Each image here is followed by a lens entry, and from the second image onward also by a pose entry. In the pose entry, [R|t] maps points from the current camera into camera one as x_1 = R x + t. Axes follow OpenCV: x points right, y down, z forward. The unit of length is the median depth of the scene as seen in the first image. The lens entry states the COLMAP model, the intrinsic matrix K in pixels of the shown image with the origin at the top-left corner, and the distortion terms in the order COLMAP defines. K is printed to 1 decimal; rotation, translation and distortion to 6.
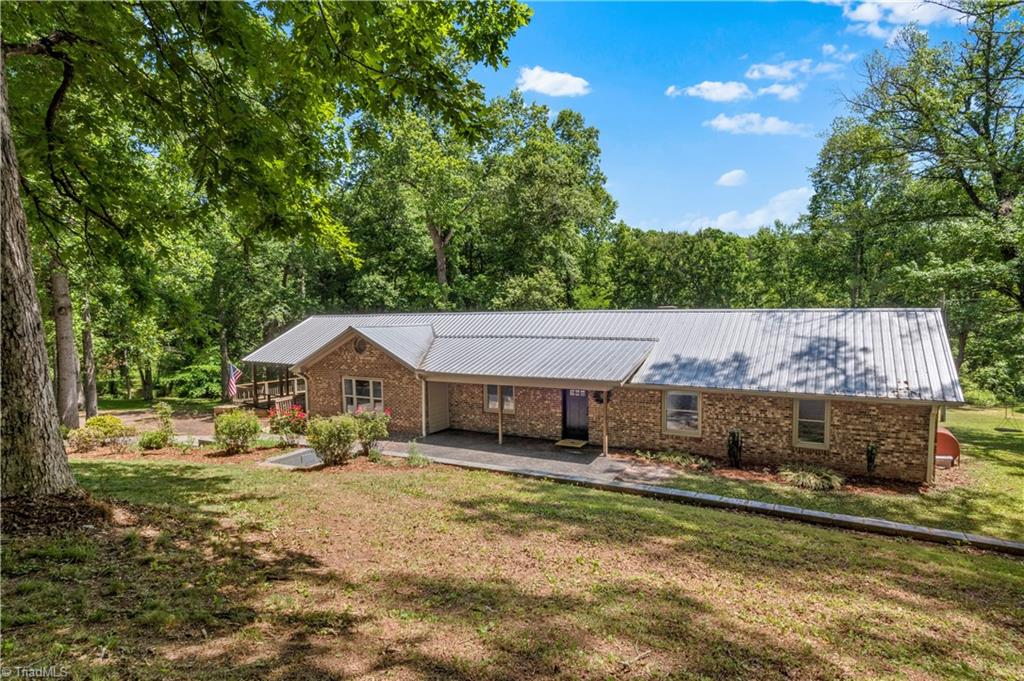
lens RADIAL K [[588.9, 0, 533.2], [0, 588.9, 352.1], [0, 0, 1]] dist [-0.001984, -0.002479]
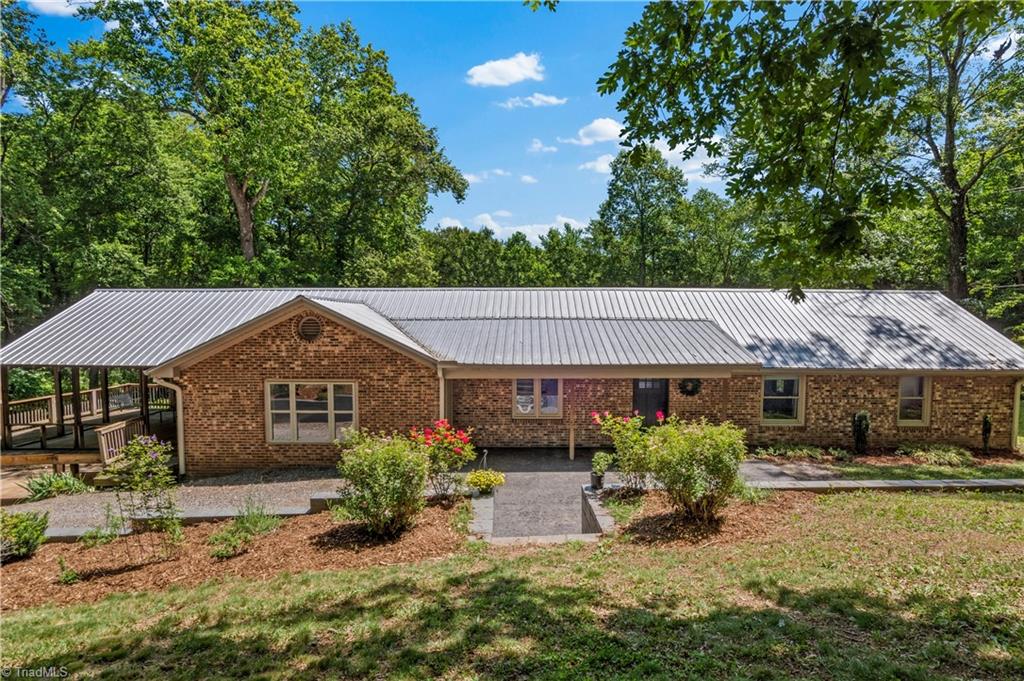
lens RADIAL K [[588.9, 0, 533.2], [0, 588.9, 352.1], [0, 0, 1]] dist [-0.001984, -0.002479]
pose [[0.857138, -0.014747, 0.514876, -0.535315], [0.023032, 0.999688, -0.009711, 0.032947], [-0.514572, 0.020182, 0.857210, 0.453856]]
